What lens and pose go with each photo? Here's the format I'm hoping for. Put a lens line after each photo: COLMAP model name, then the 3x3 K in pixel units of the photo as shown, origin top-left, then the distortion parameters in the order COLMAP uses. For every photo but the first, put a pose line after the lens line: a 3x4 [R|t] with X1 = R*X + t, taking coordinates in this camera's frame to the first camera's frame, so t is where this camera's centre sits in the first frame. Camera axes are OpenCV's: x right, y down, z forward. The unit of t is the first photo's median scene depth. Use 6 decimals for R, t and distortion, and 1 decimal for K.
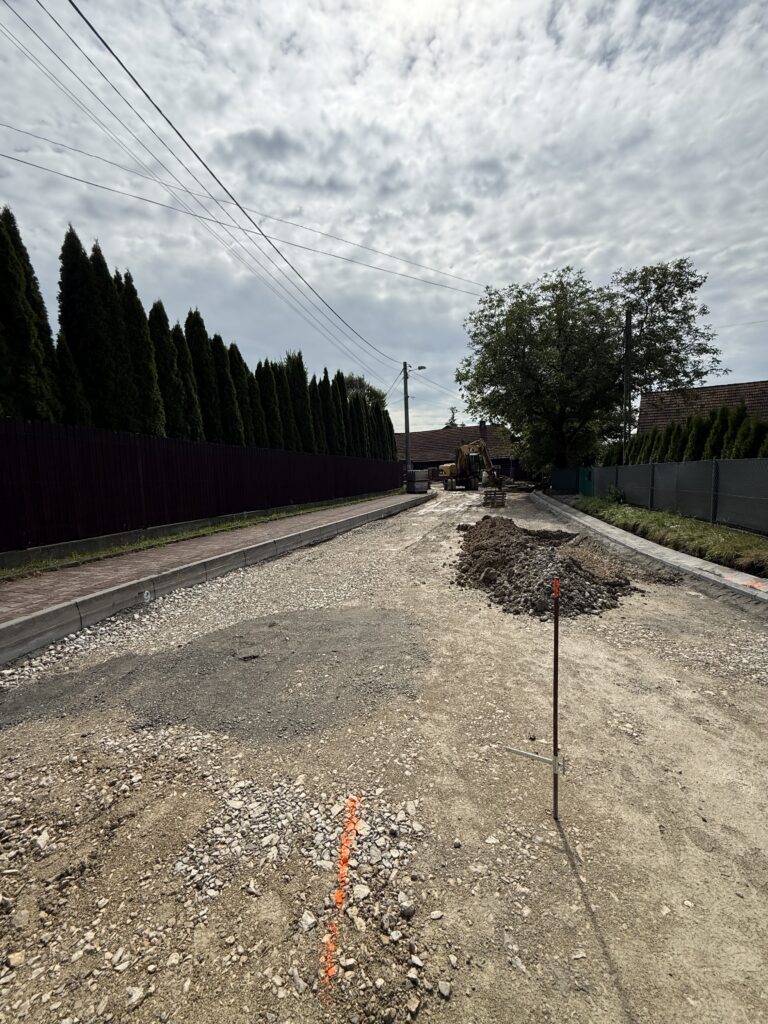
lens RADIAL K [[410.2, 0, 384.9], [0, 410.2, 513.0], [0, 0, 1]] dist [-0.002343, 0.000331]
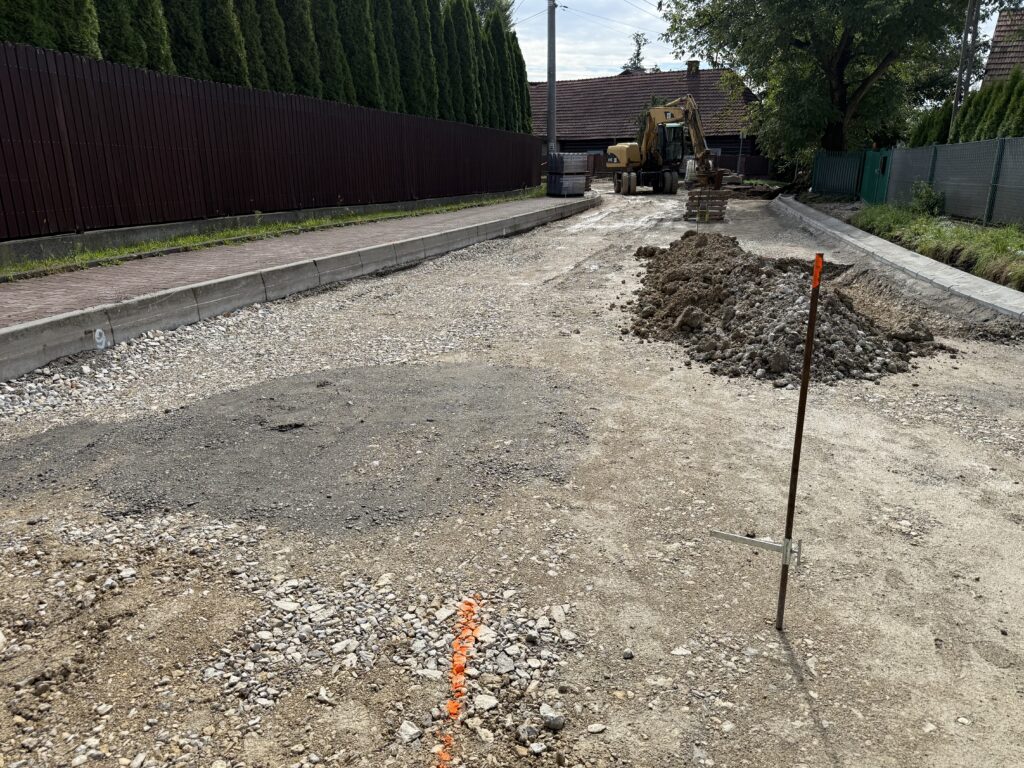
lens RADIAL K [[722.9, 0, 508.0], [0, 722.9, 386.2], [0, 0, 1]] dist [0.036179, -0.045479]
pose [[0.999764, 0.020008, 0.008511, -0.015450], [-0.021304, 0.979671, 0.199476, 0.064278], [-0.004346, -0.199610, 0.979866, -0.027822]]
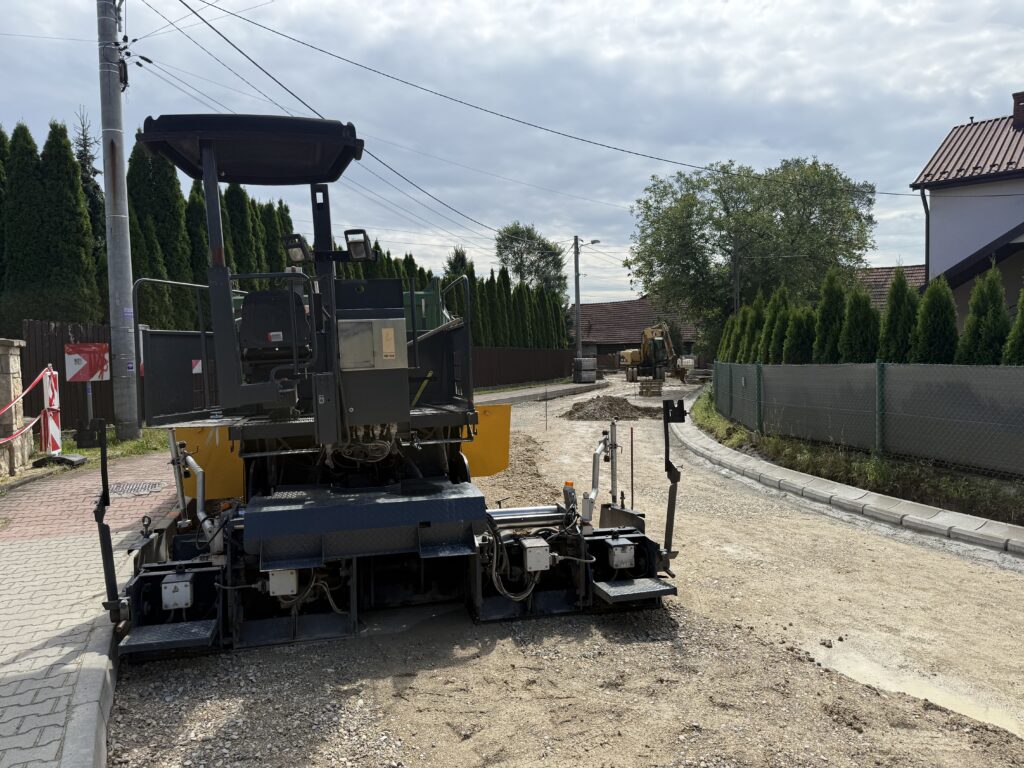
lens RADIAL K [[722.9, 0, 512.7], [0, 722.9, 388.8], [0, 0, 1]] dist [0.036179, -0.045479]
pose [[0.996408, 0.014500, -0.083436, 0.372079], [-0.018472, 0.998723, -0.047033, 0.302872], [0.082647, 0.048405, 0.995403, -4.334653]]
